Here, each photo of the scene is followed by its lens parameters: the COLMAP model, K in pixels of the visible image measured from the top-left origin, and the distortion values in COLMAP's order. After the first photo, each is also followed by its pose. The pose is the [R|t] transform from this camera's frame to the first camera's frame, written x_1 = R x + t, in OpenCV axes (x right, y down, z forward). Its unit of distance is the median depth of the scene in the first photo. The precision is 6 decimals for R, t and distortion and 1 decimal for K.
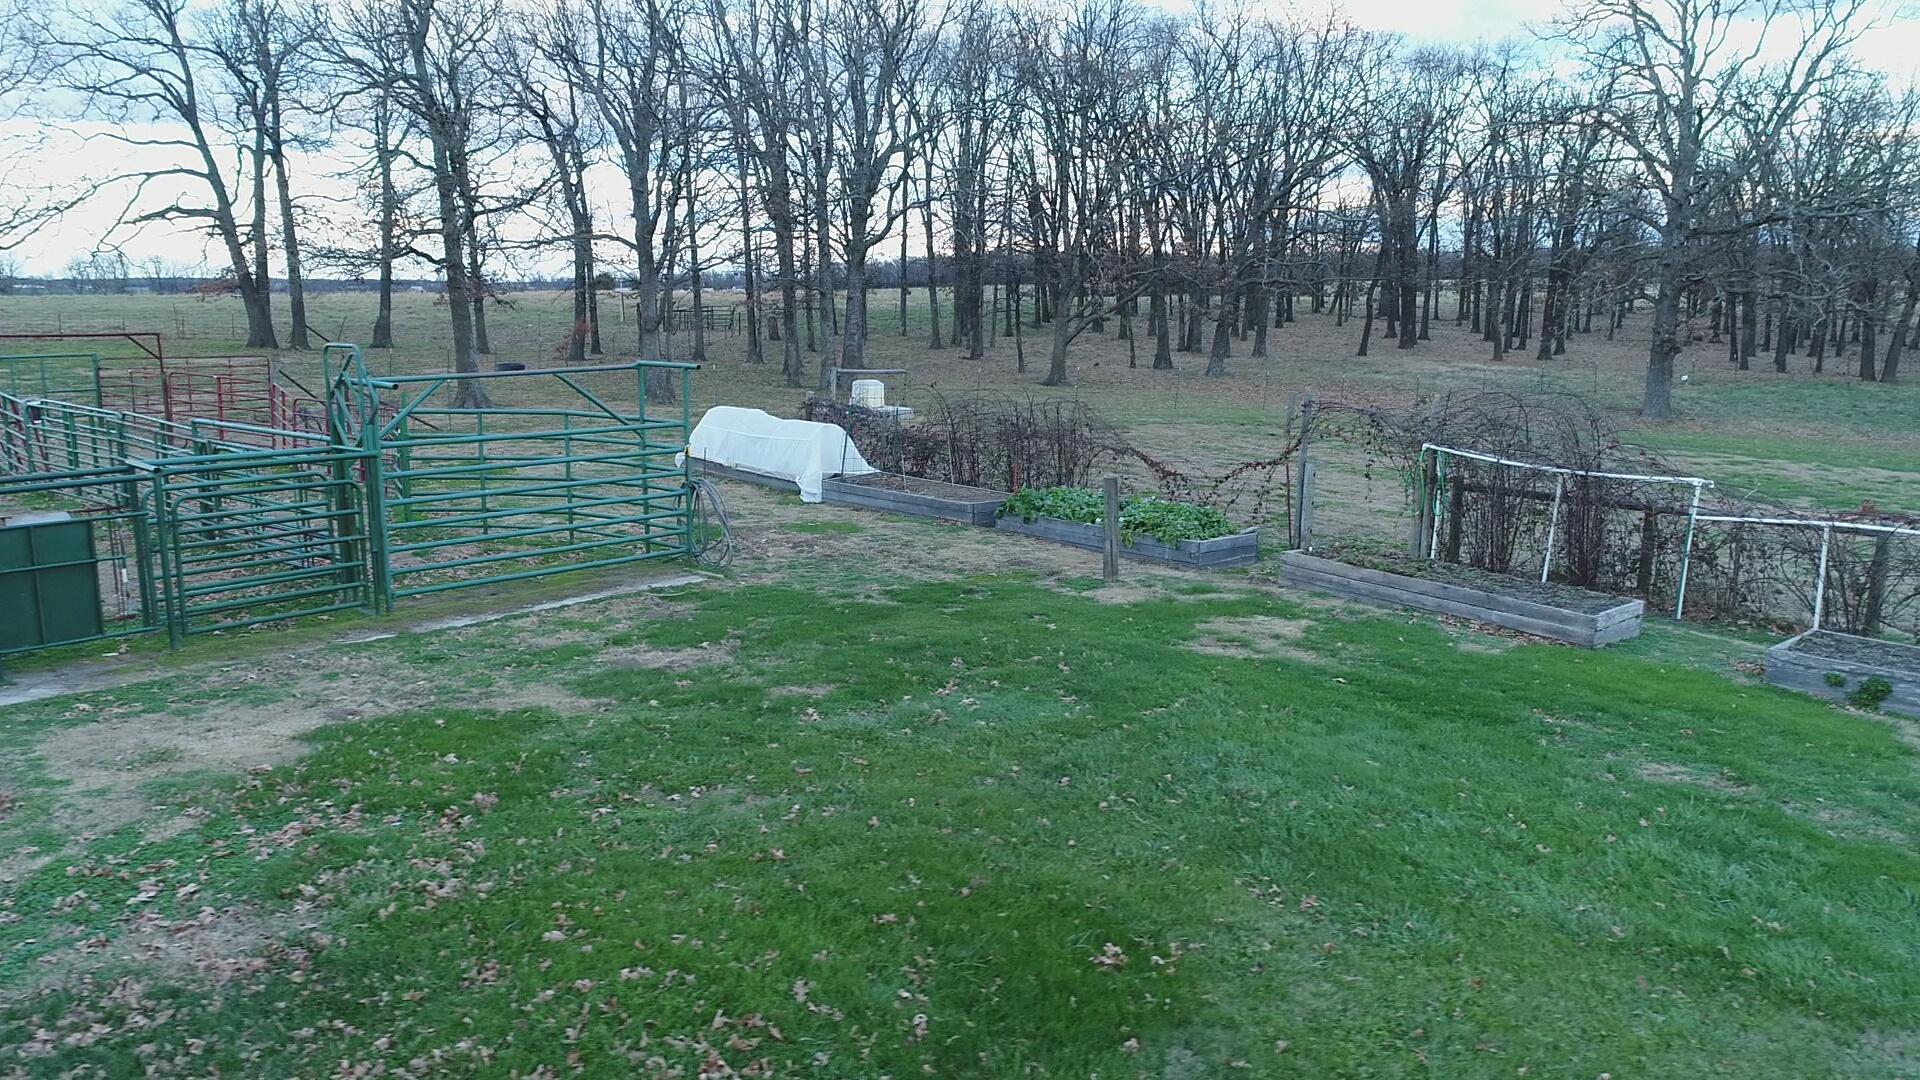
lens RADIAL K [[1296.6, 0, 944.2], [0, 1296.6, 542.6], [0, 0, 1]] dist [0.002562, -0.002217]
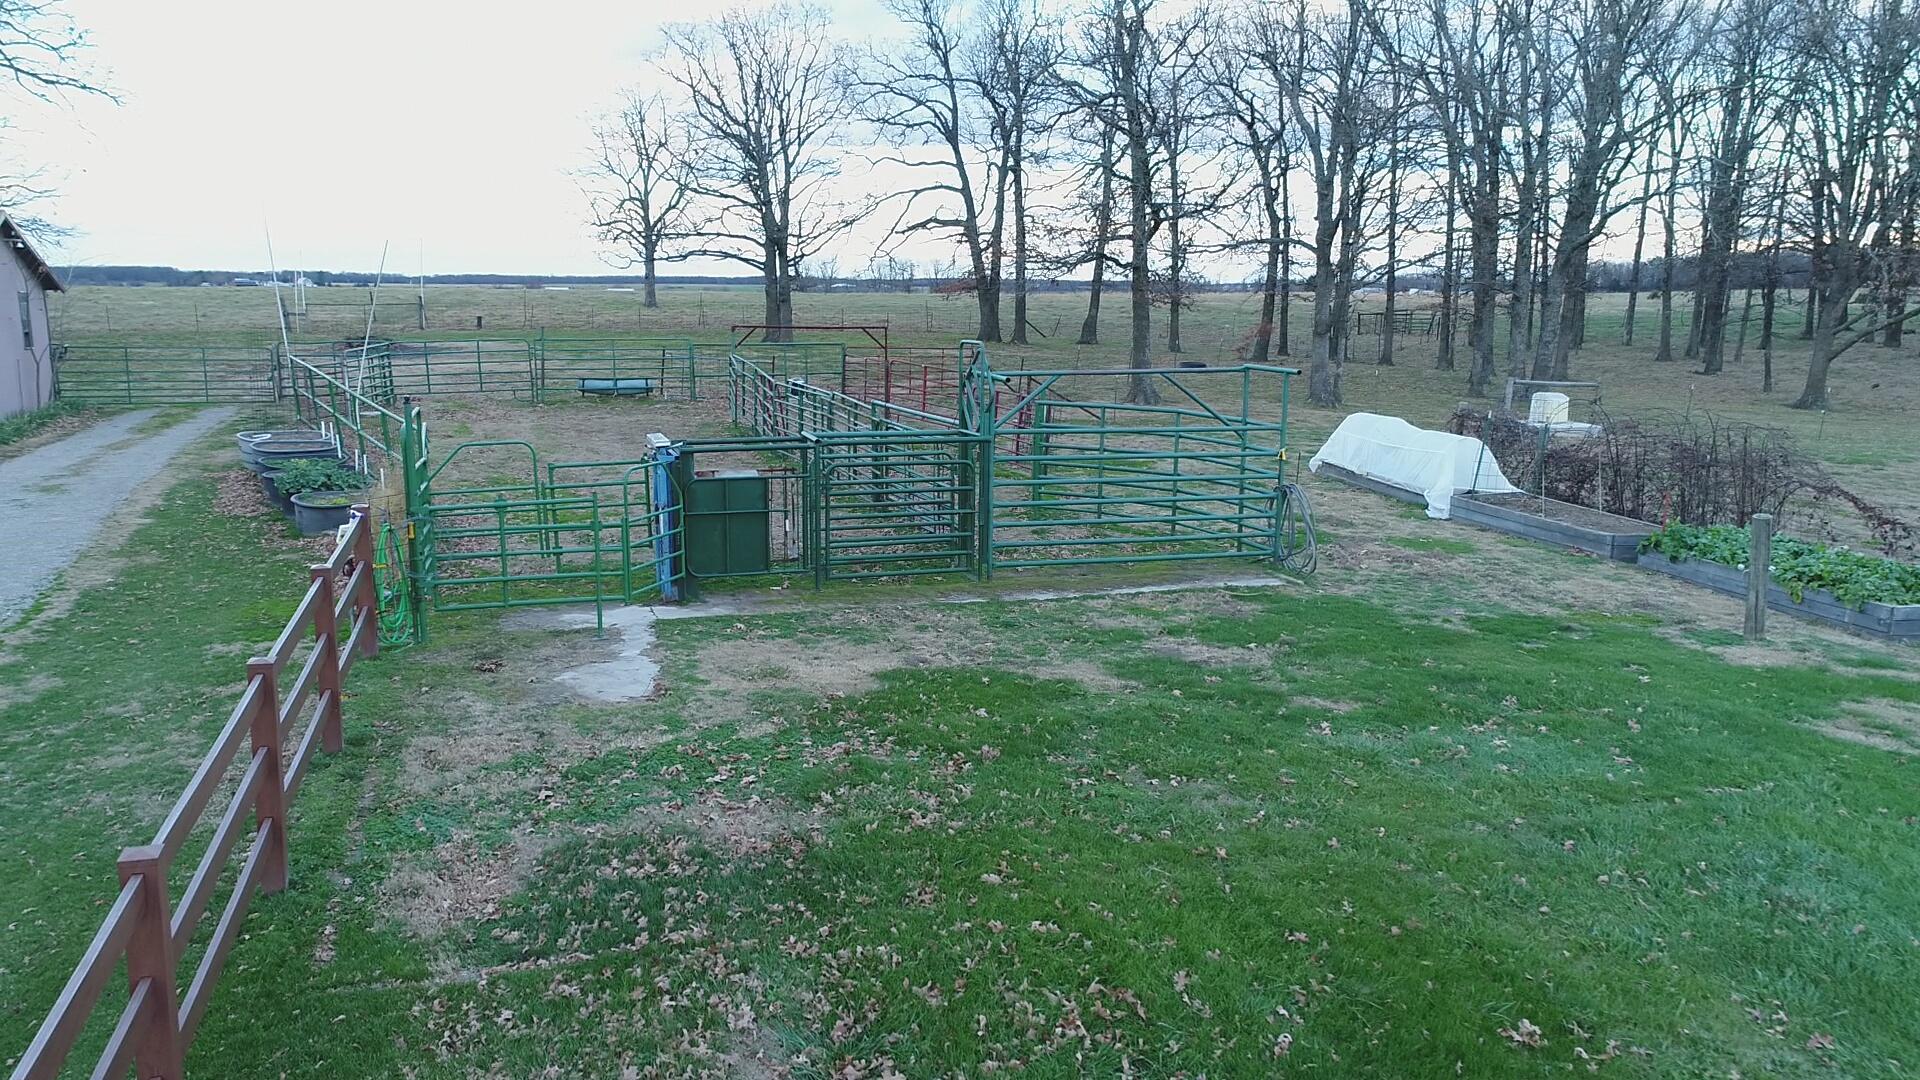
lens RADIAL K [[1298.0, 0, 982.6], [0, 1298.0, 543.0], [0, 0, 1]] dist [0.001559, -0.000017]
pose [[0.878457, 0.097733, -0.467719, 0.100827], [-0.098326, 0.994883, 0.023213, -0.004162], [0.467594, 0.025598, 0.883572, 0.004075]]
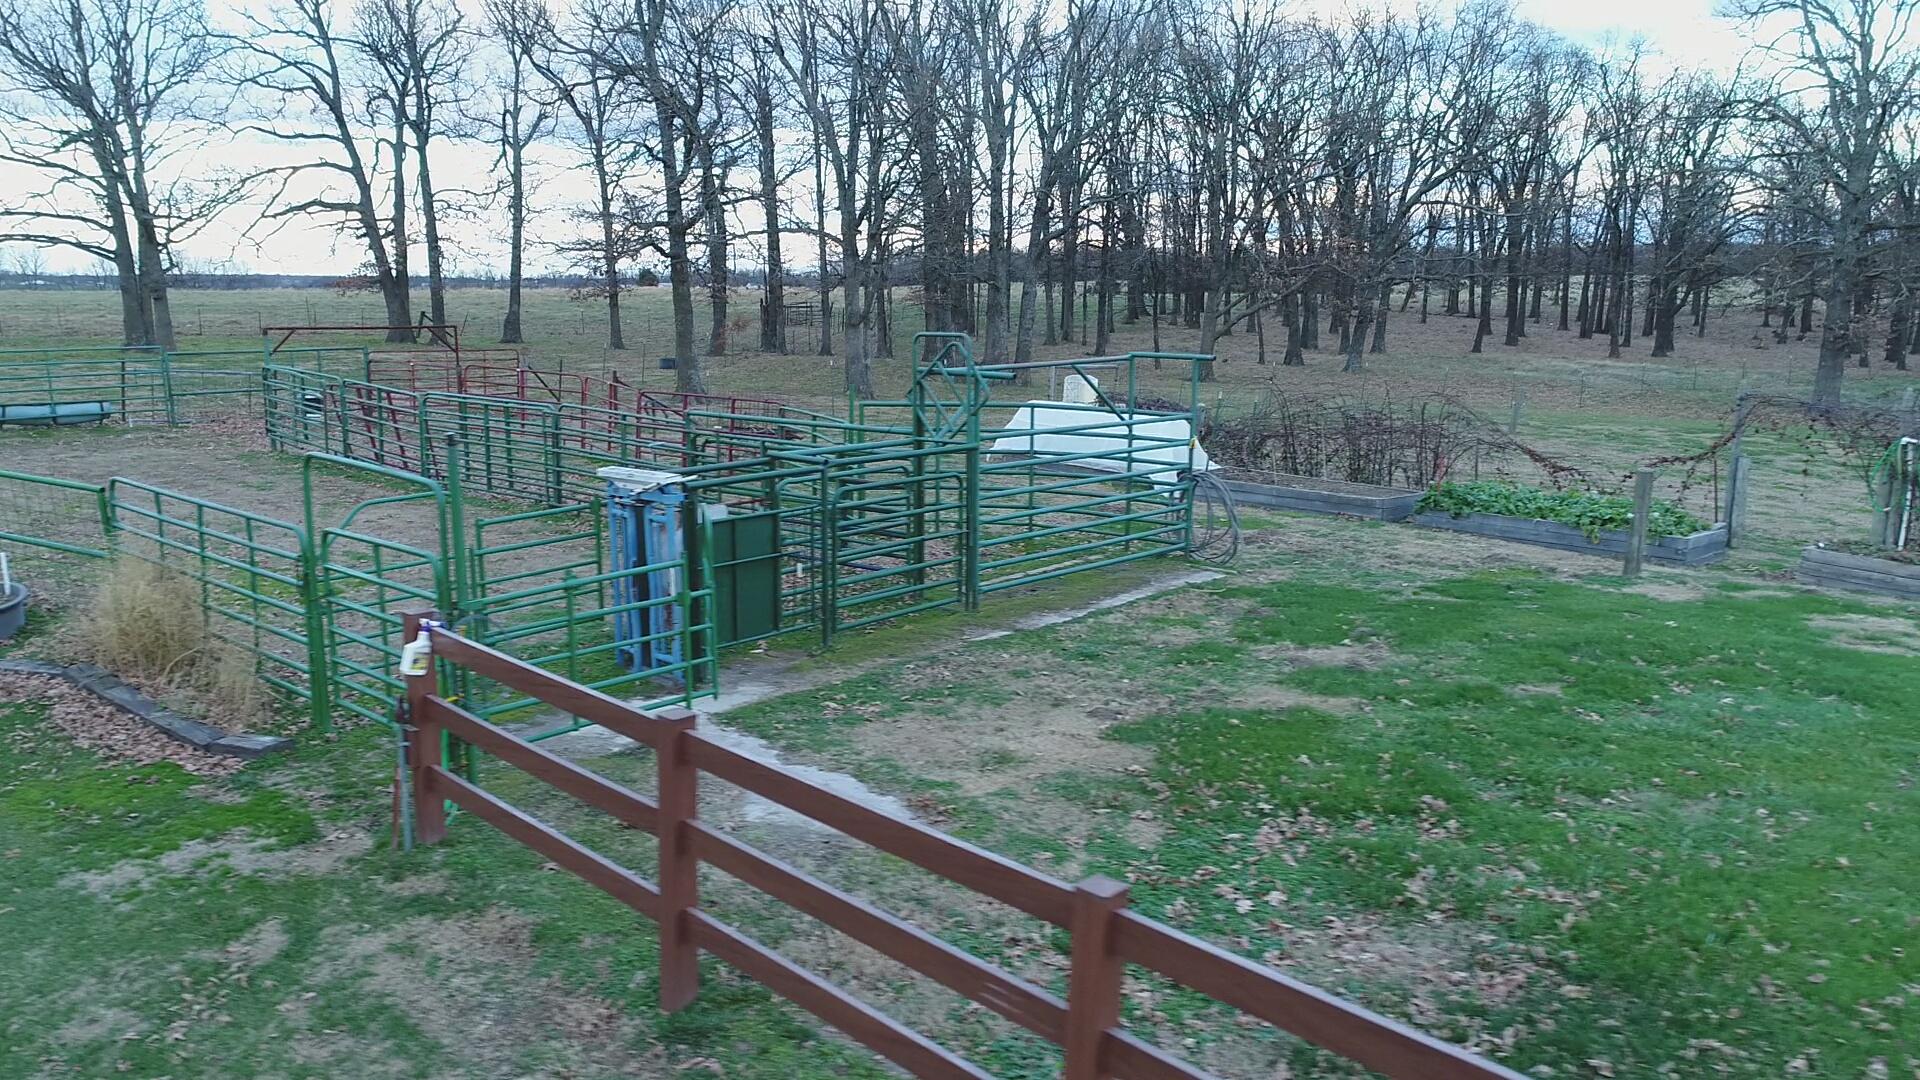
lens RADIAL K [[1298.0, 0, 982.6], [0, 1298.0, 543.0], [0, 0, 1]] dist [0.001559, -0.000017]
pose [[0.999999, 0.001380, -0.000740, -0.475923], [-0.001378, 0.999996, 0.002518, 0.002207], [0.000743, -0.002517, 0.999997, 0.025428]]
